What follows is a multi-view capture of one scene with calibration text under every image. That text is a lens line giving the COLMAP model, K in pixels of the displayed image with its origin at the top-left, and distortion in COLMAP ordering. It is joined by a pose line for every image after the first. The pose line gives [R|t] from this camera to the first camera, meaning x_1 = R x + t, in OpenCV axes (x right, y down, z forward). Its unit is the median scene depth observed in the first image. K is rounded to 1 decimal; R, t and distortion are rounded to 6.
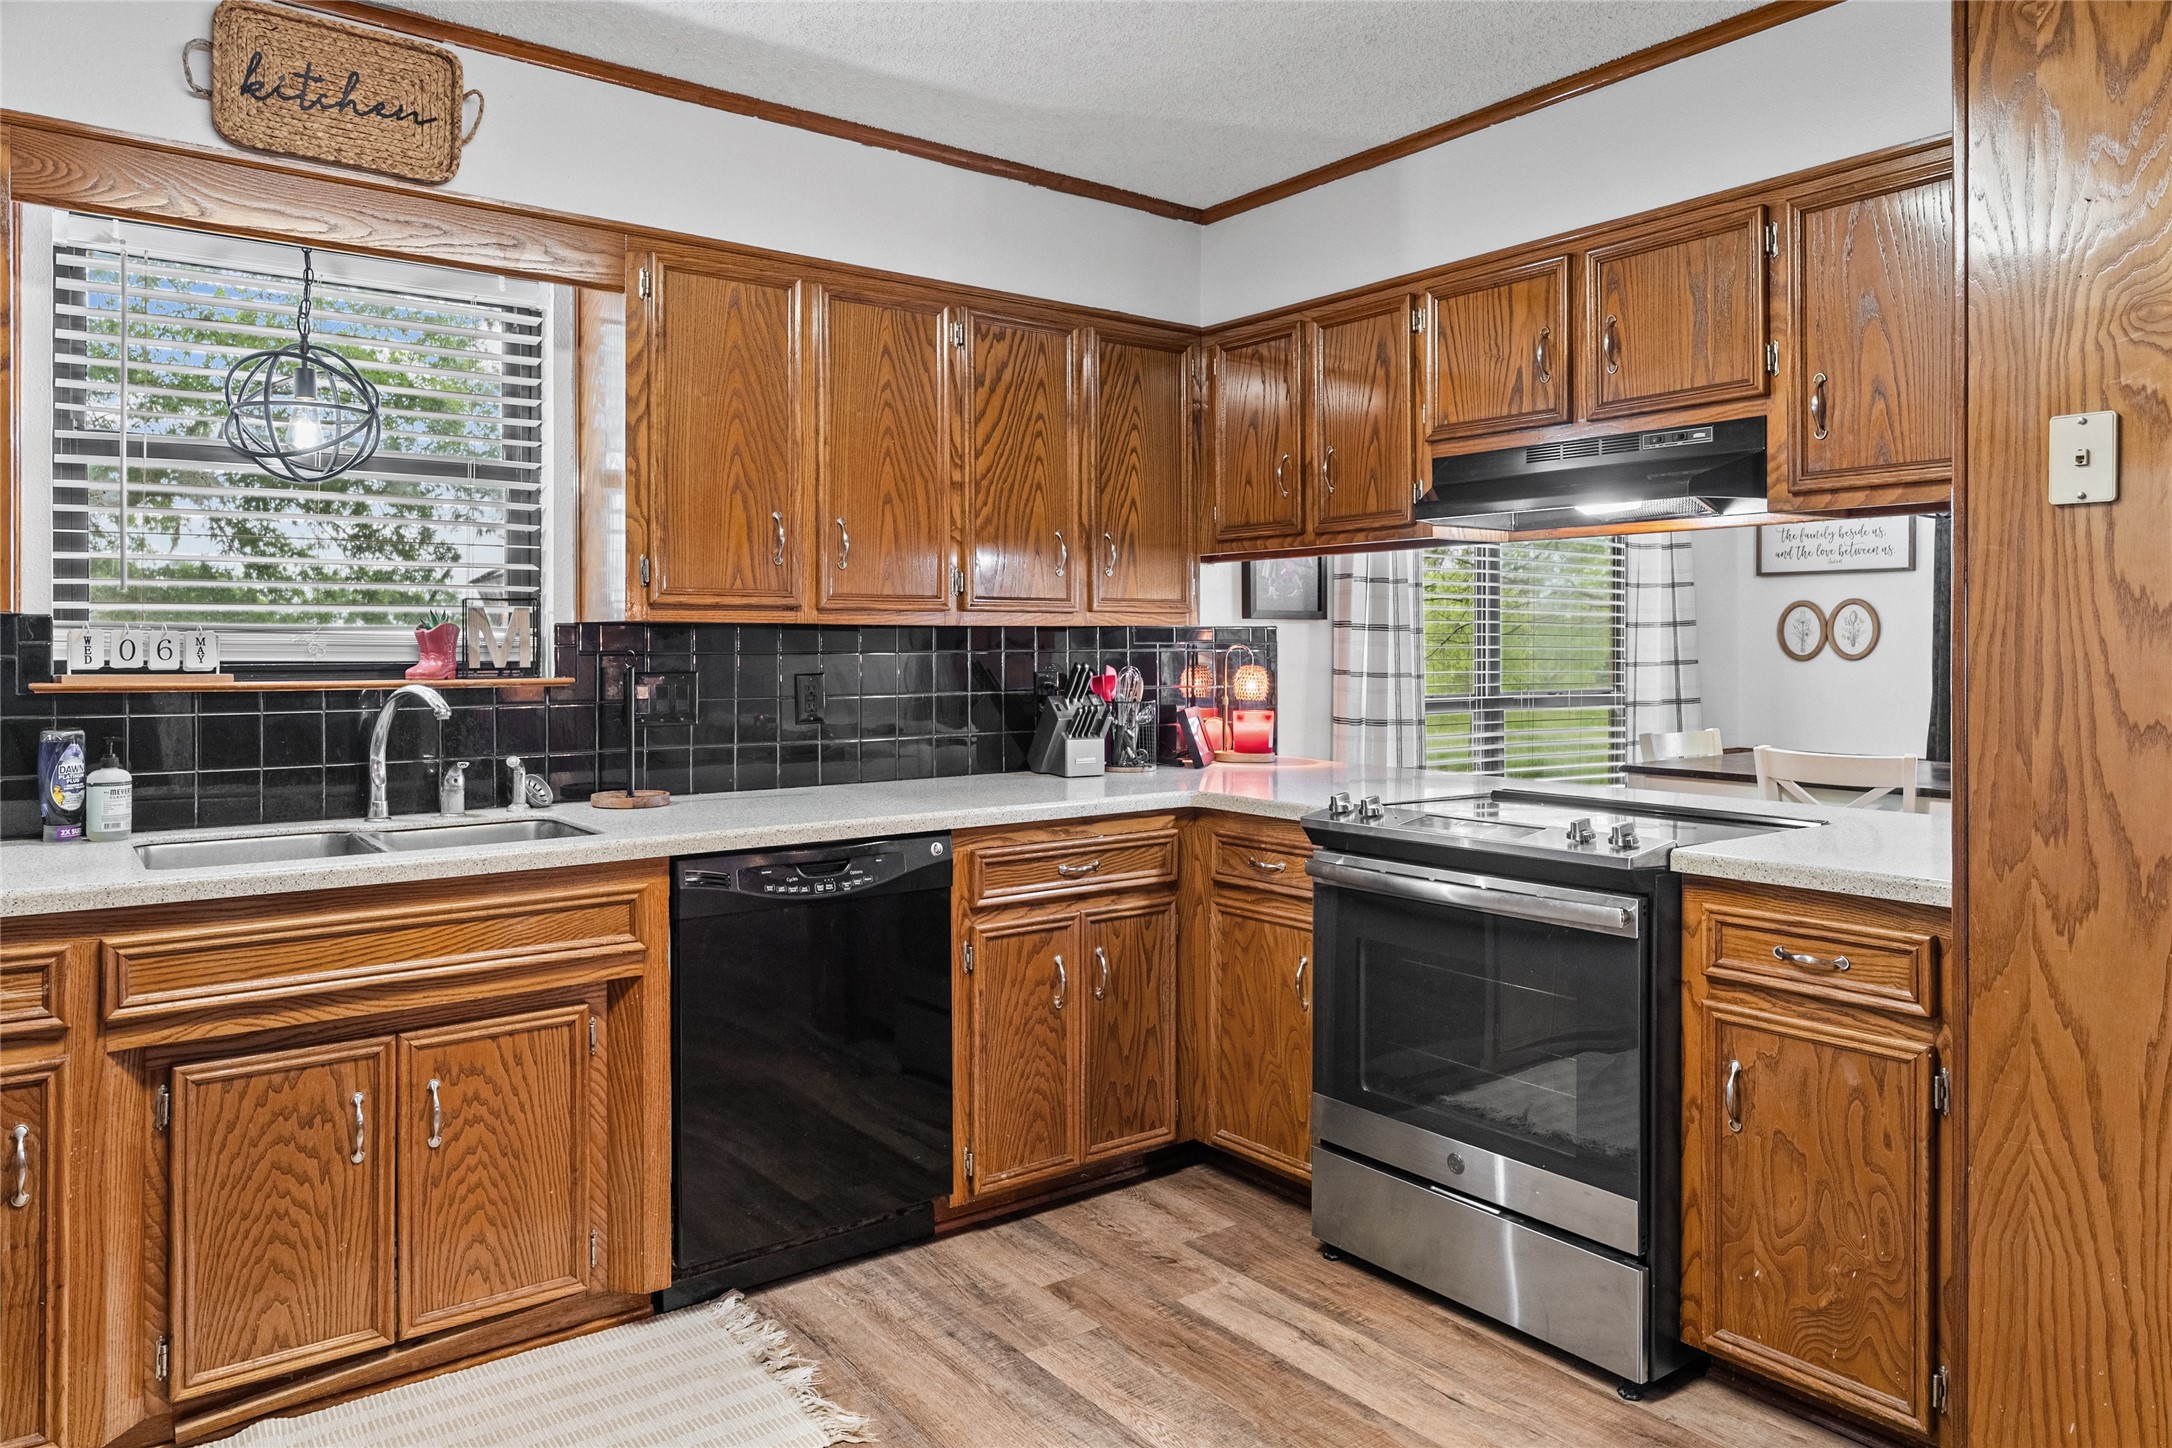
lens RADIAL K [[1401.4, 0, 1074.0], [0, 1401.4, 732.2], [0, 0, 1]] dist [-0.001624, 0.002429]
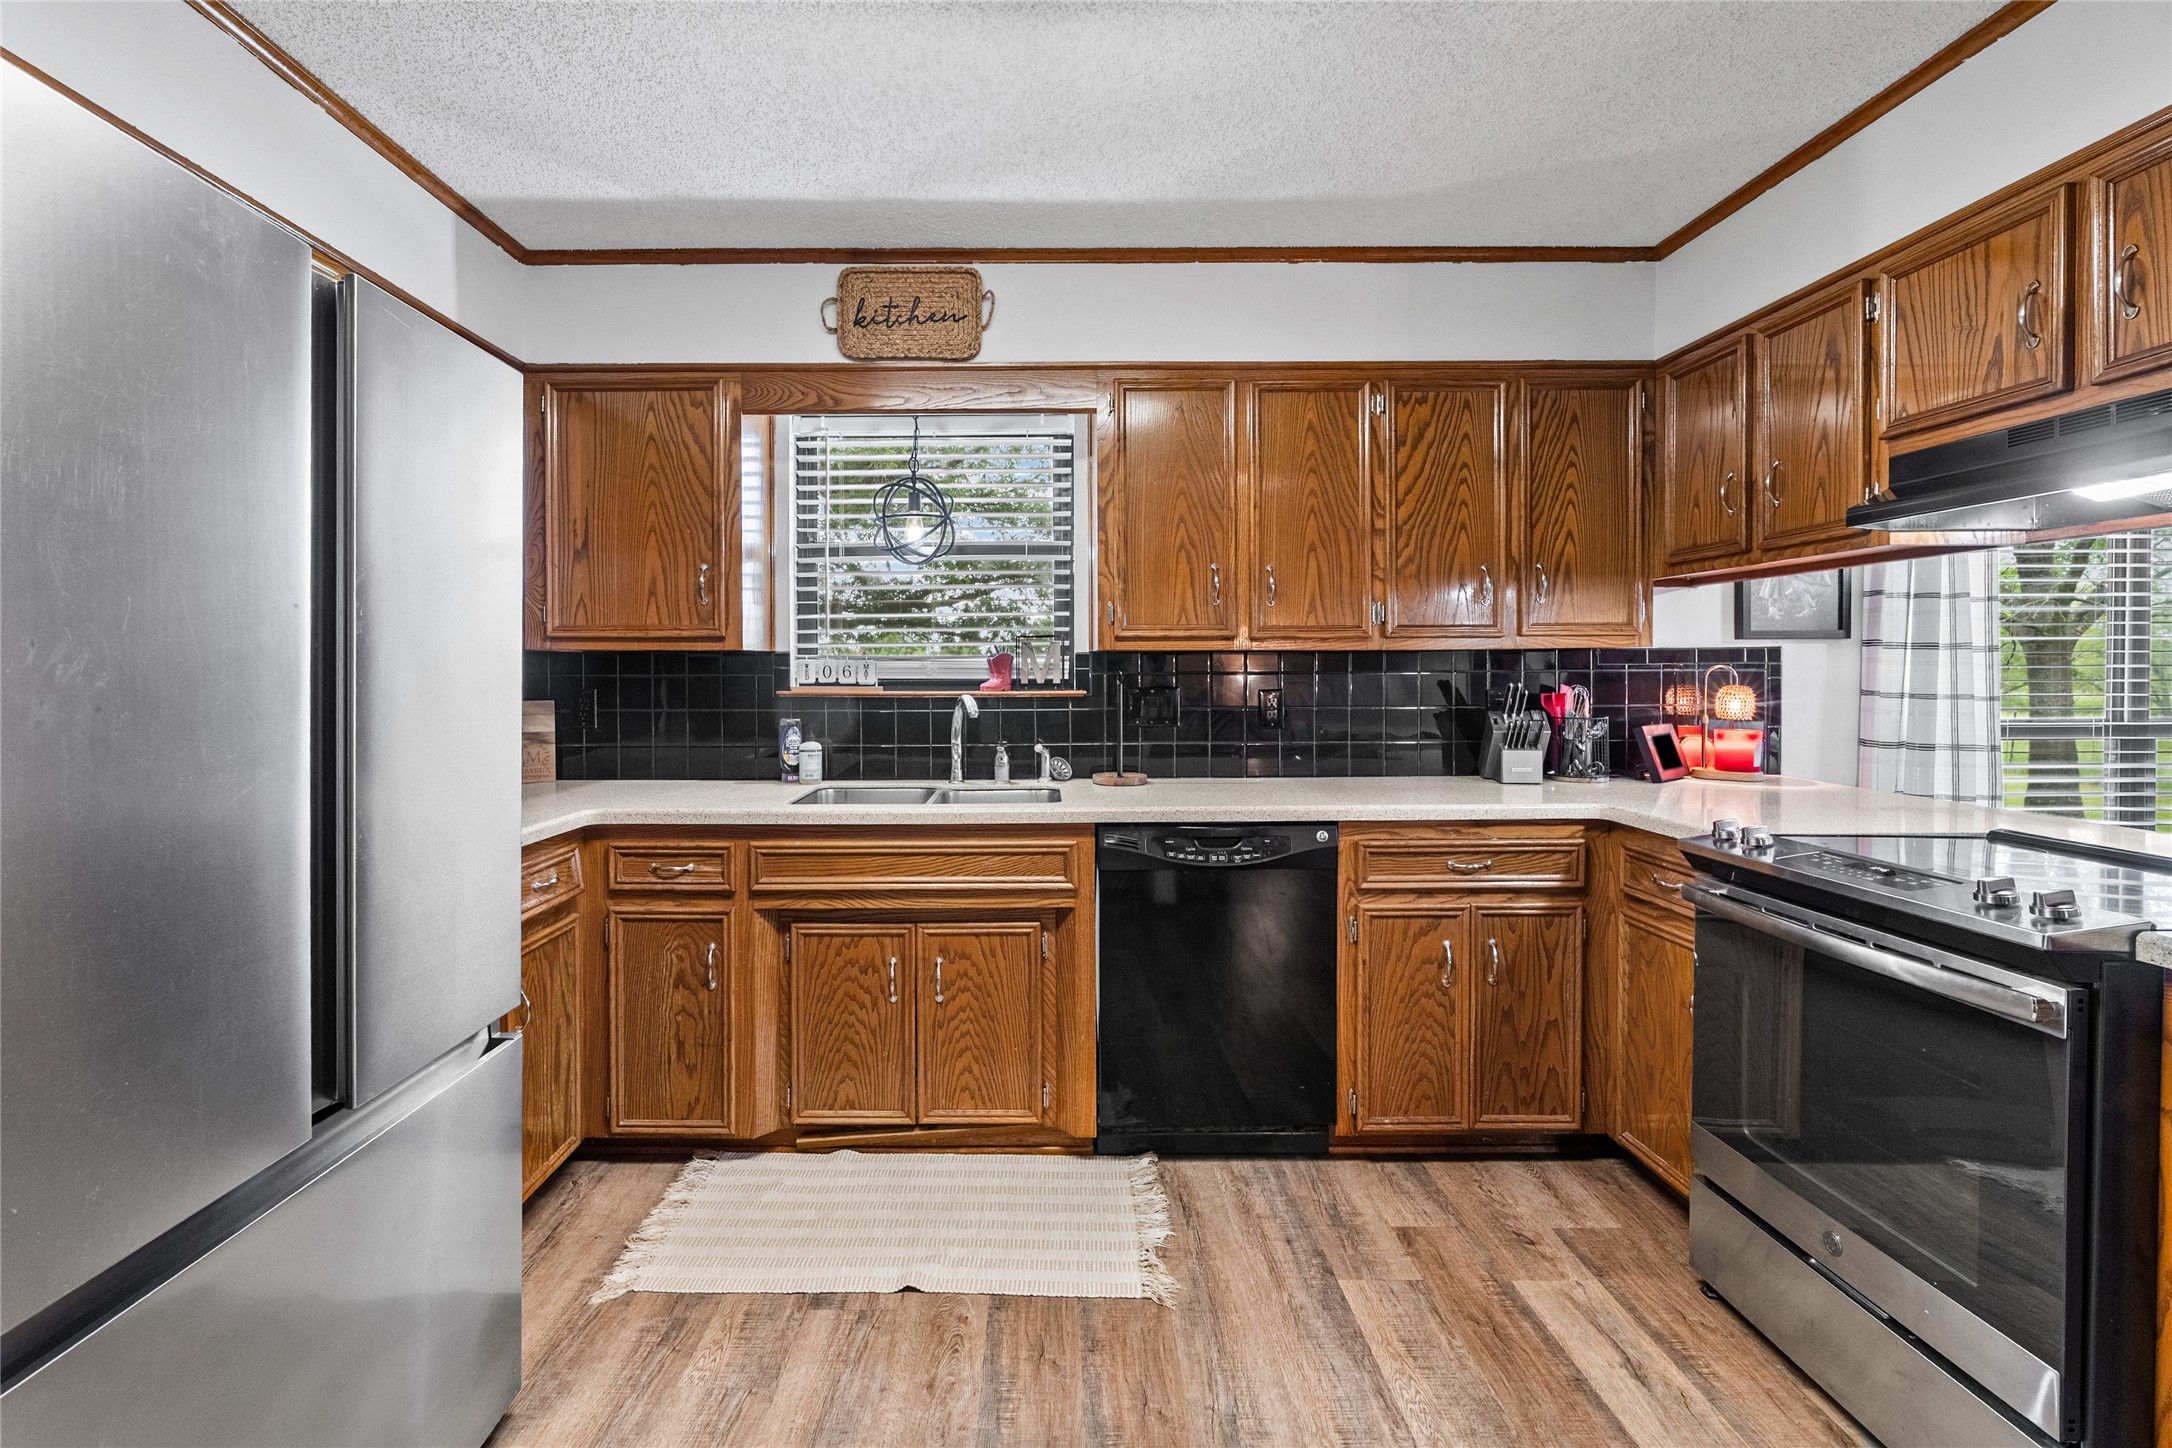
lens RADIAL K [[991.4, 0, 1097.0], [0, 991.4, 729.3], [0, 0, 1]] dist [-0.009199, 0.005009]
pose [[0.801706, 0.033411, -0.596784, 0.259316], [-0.032946, 0.999389, 0.011692, -0.012261], [0.596810, 0.010288, 0.802317, 0.208385]]
